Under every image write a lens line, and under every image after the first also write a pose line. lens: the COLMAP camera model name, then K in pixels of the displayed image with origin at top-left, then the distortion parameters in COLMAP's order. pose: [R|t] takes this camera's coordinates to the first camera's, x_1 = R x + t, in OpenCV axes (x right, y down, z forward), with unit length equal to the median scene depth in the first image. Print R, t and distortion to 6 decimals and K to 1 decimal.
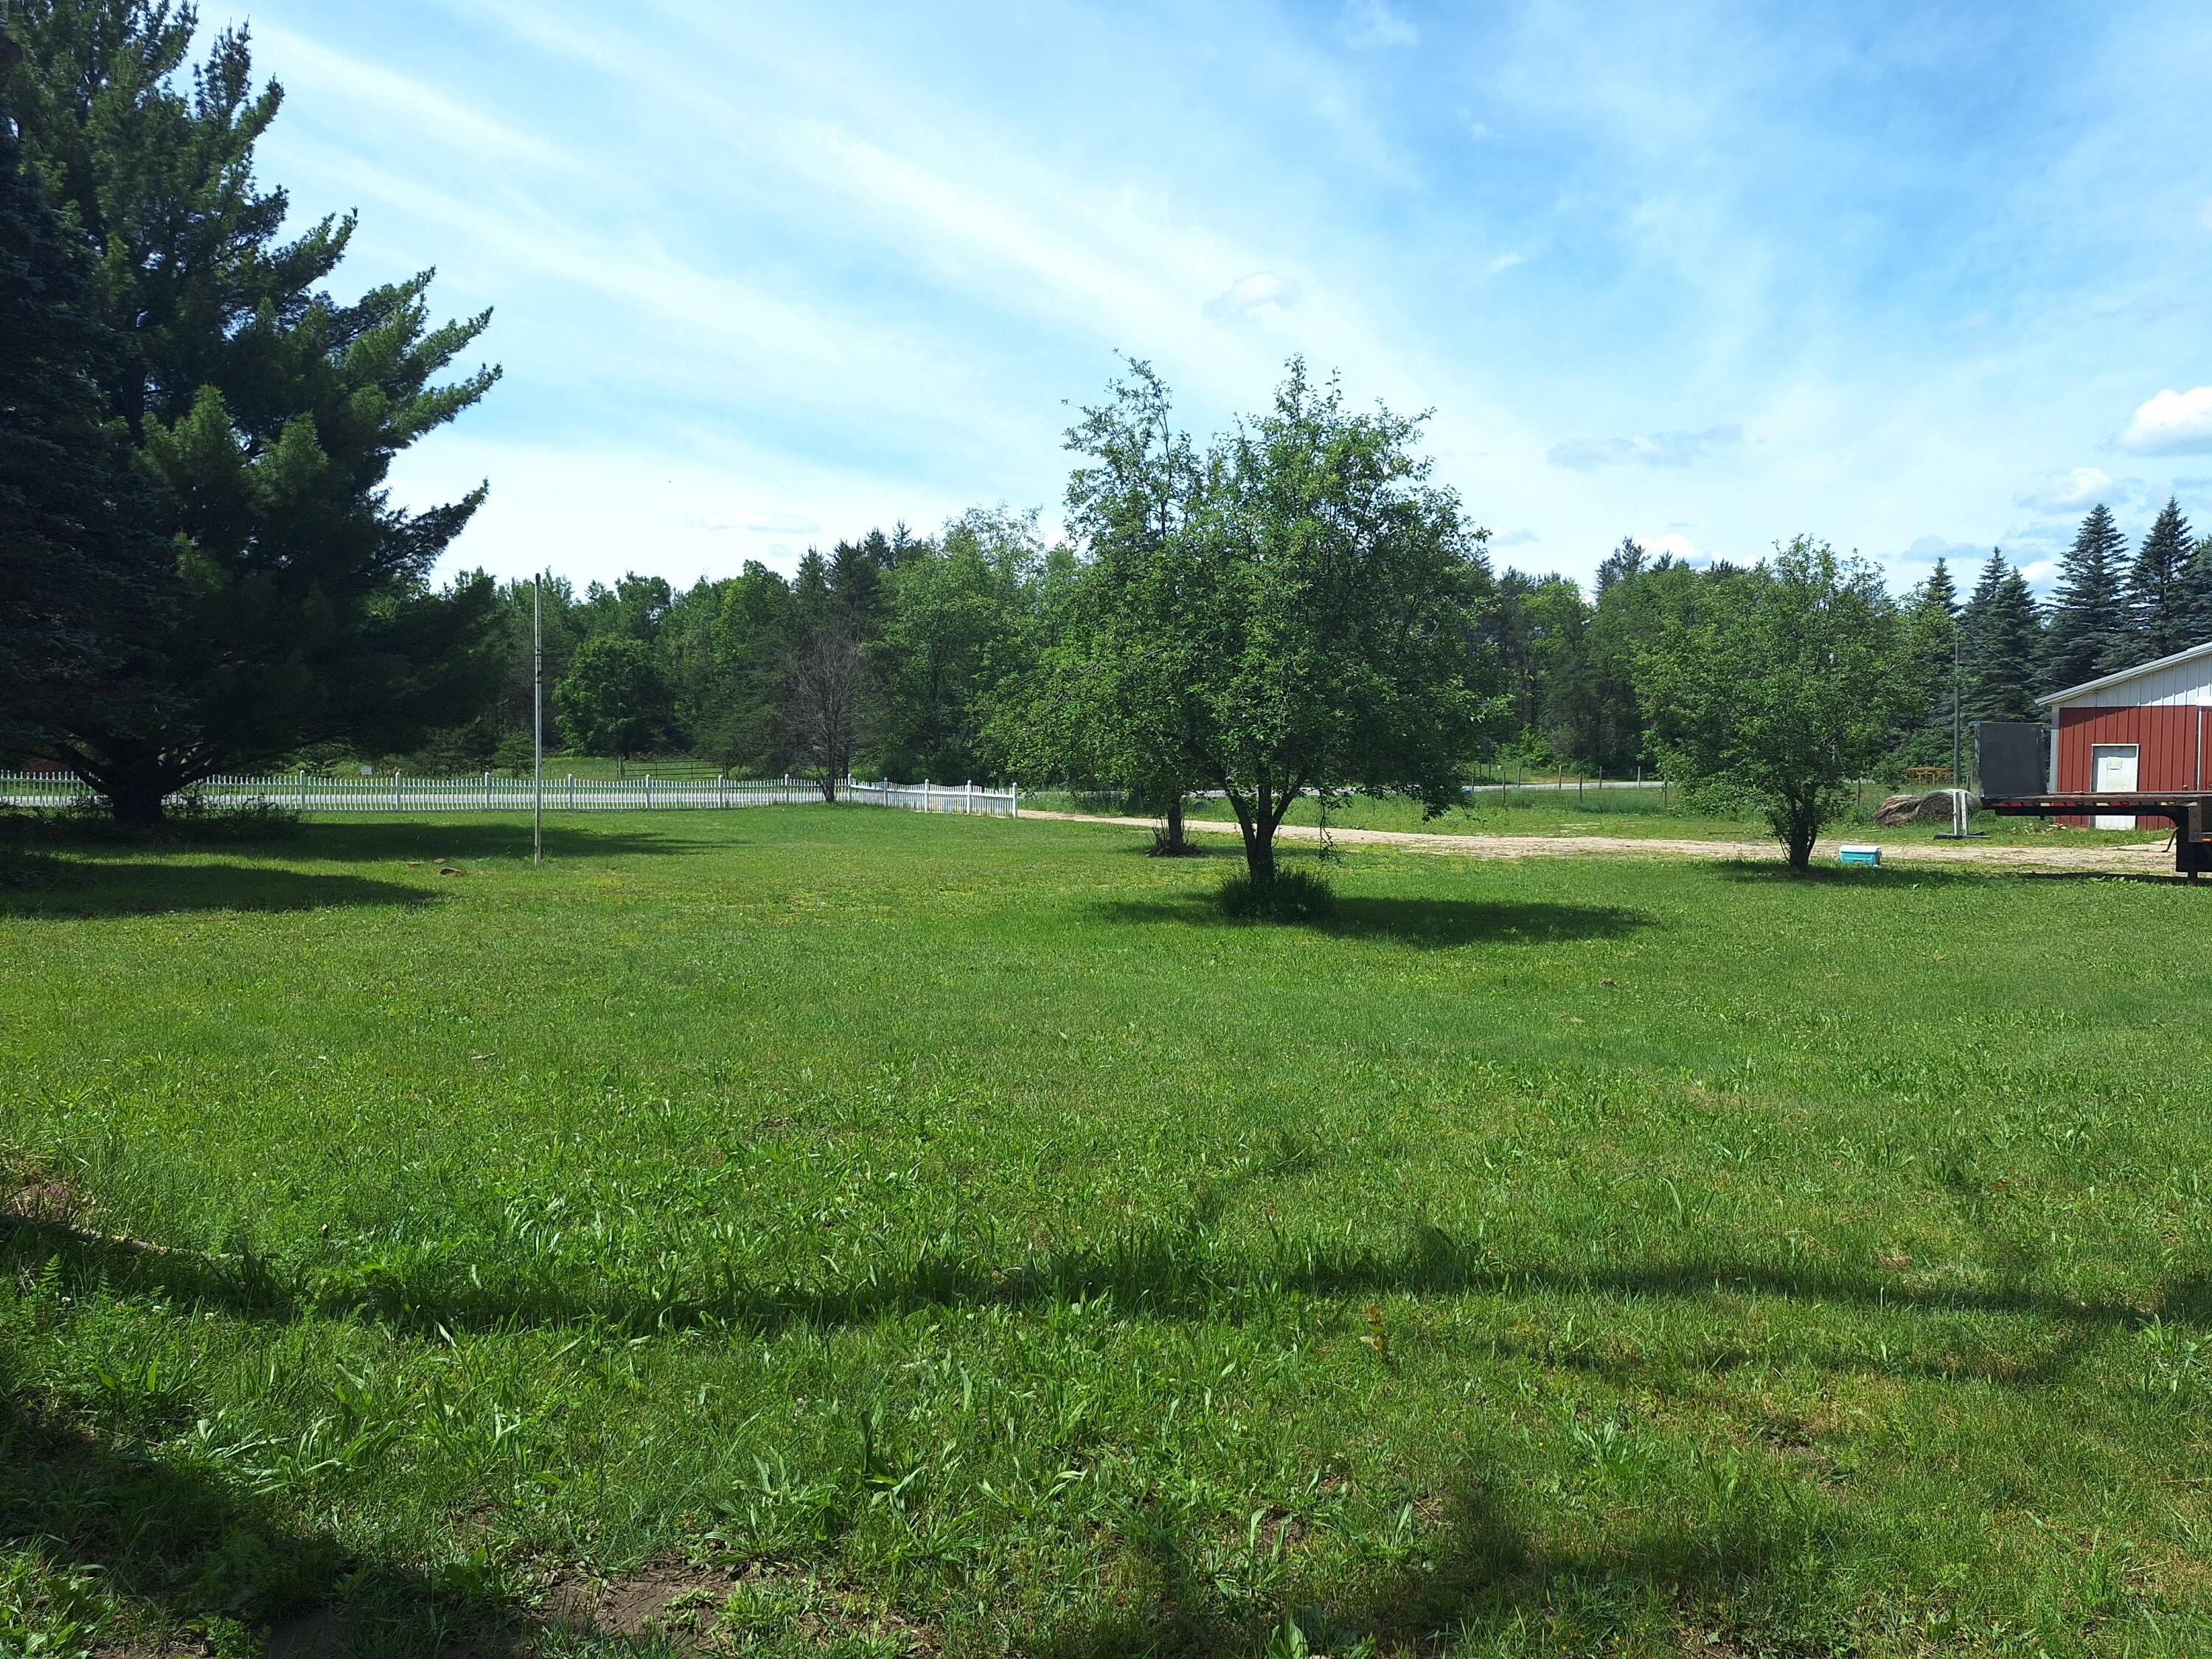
lens RADIAL K [[1527.6, 0, 1114.5], [0, 1527.6, 817.6], [0, 0, 1]] dist [0.010844, -0.001160]
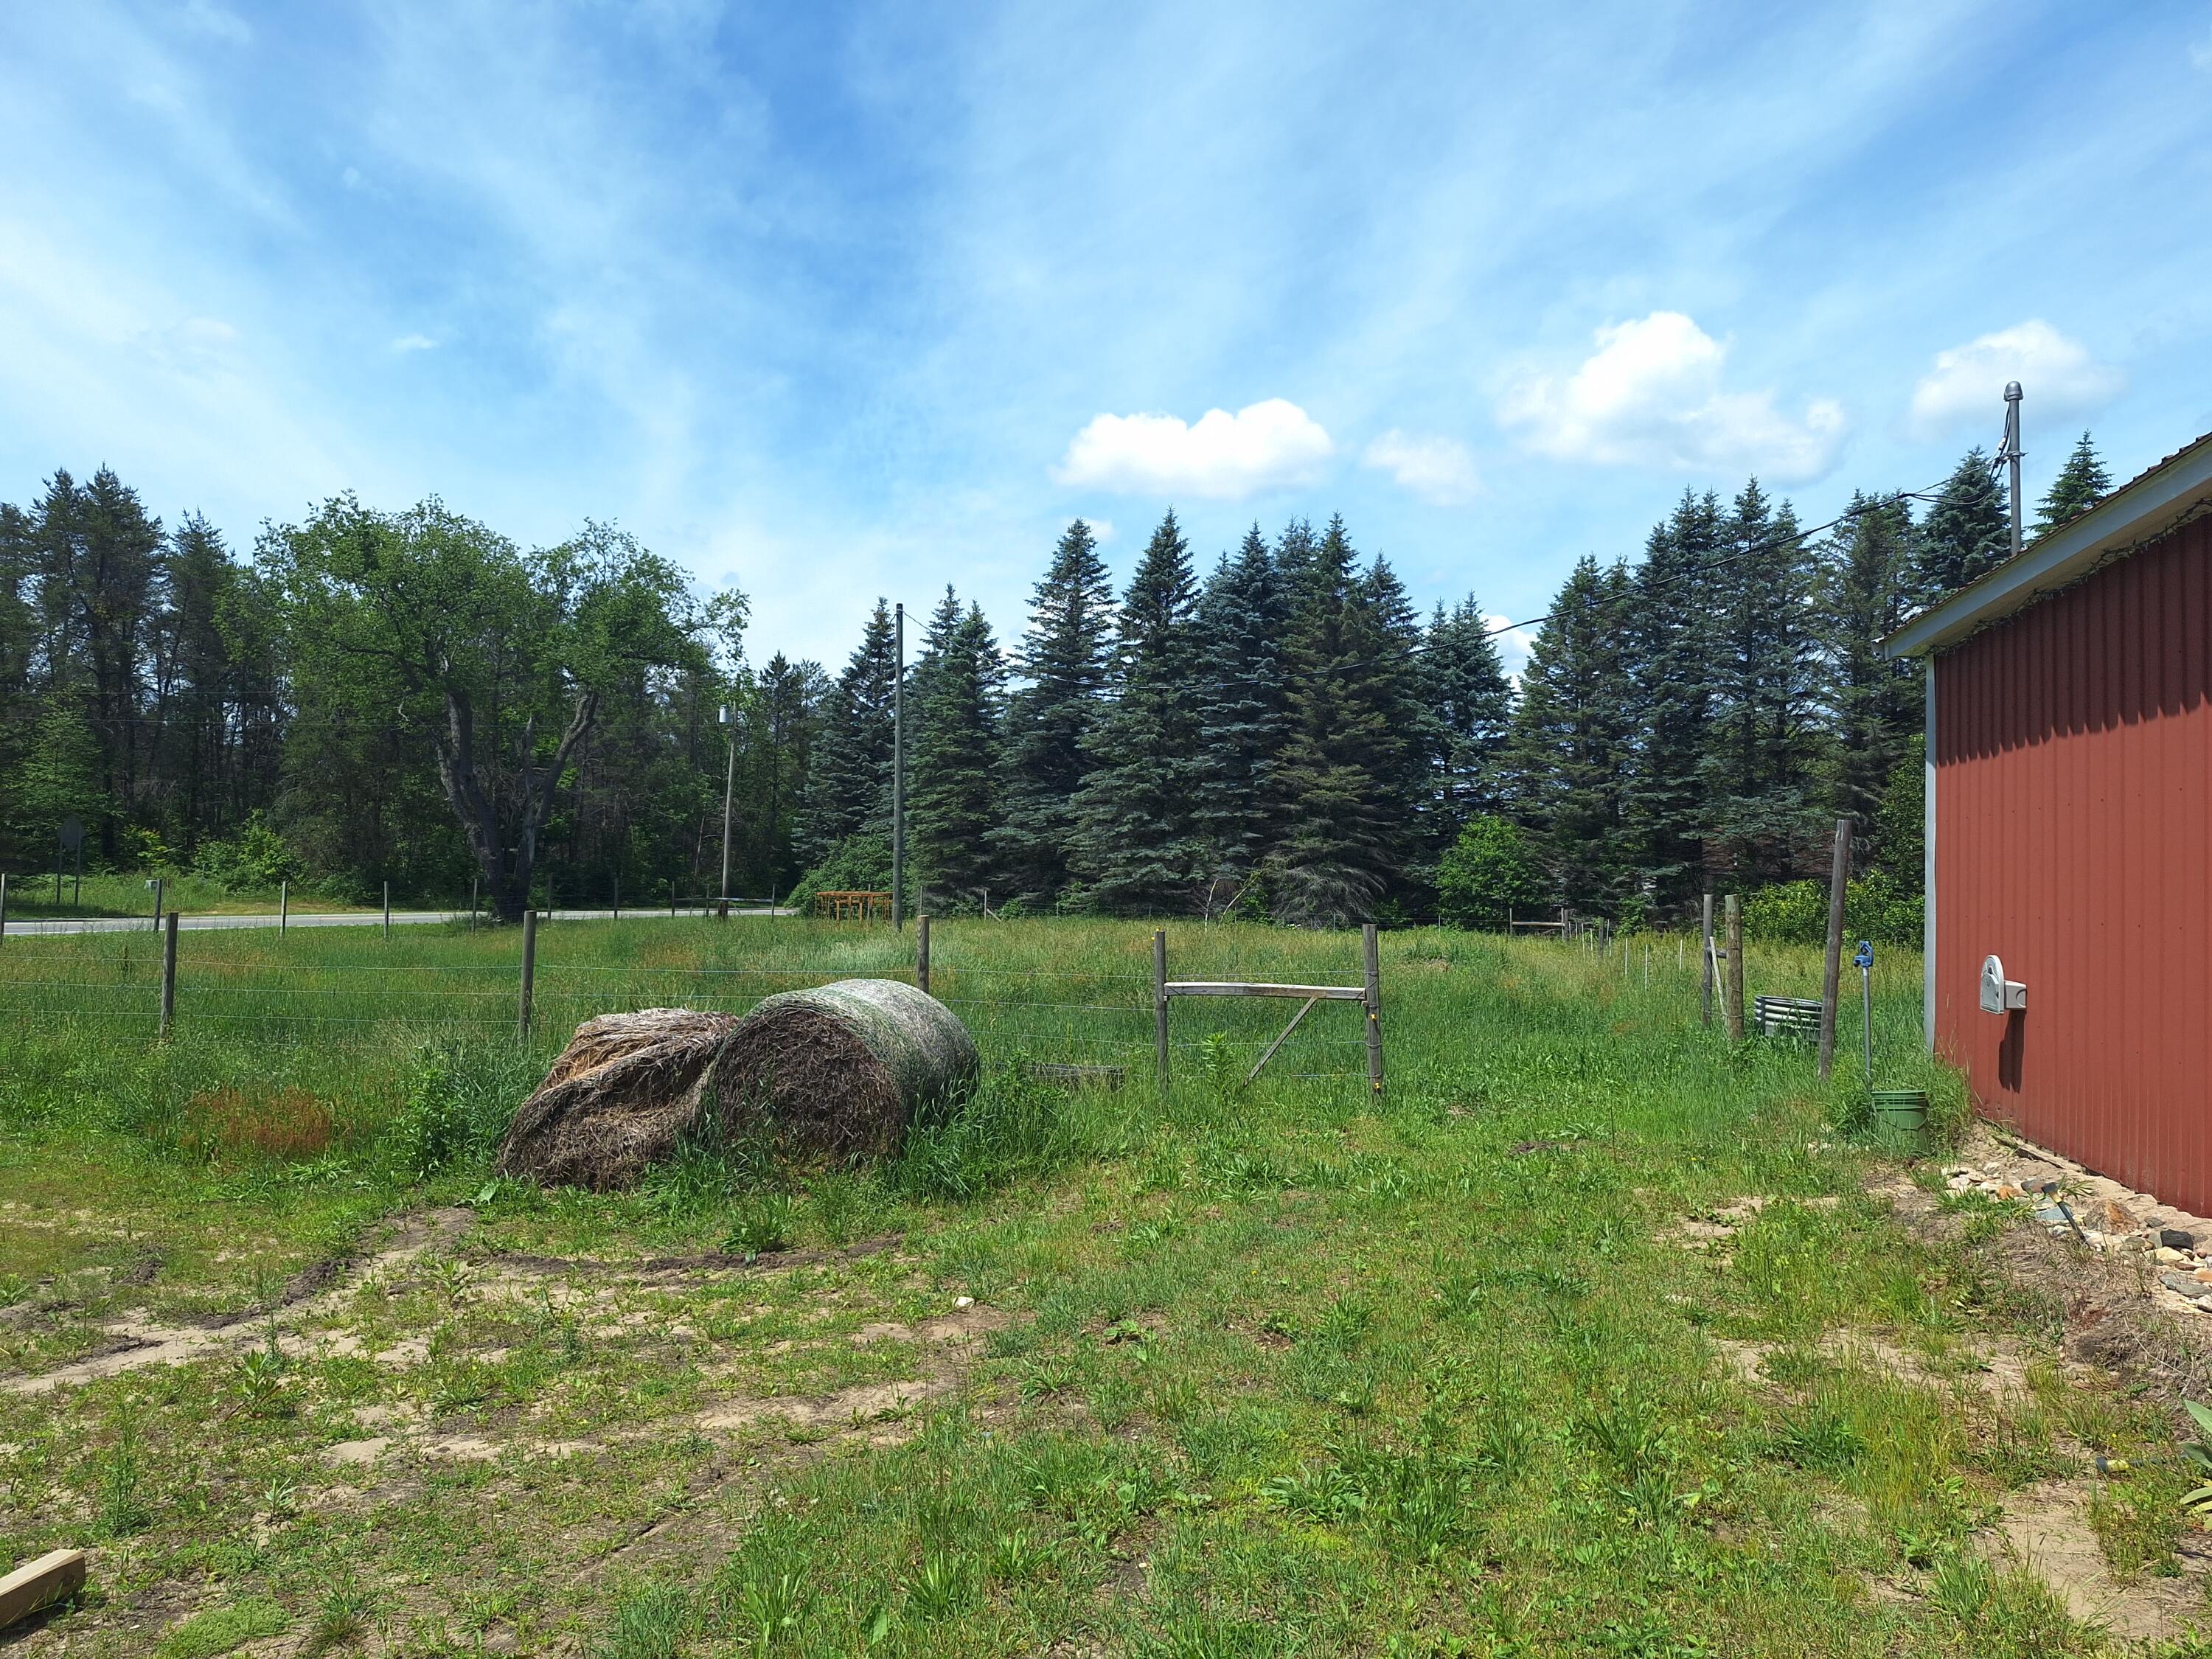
lens RADIAL K [[1496.2, 0, 1113.5], [0, 1496.2, 878.3], [0, 0, 1]] dist [0.039341, -0.001083]
pose [[0.802155, 0.016279, 0.596894, 0.247207], [0.008398, 0.999222, -0.038538, -0.013569], [-0.597057, 0.035926, 0.801394, 0.445123]]
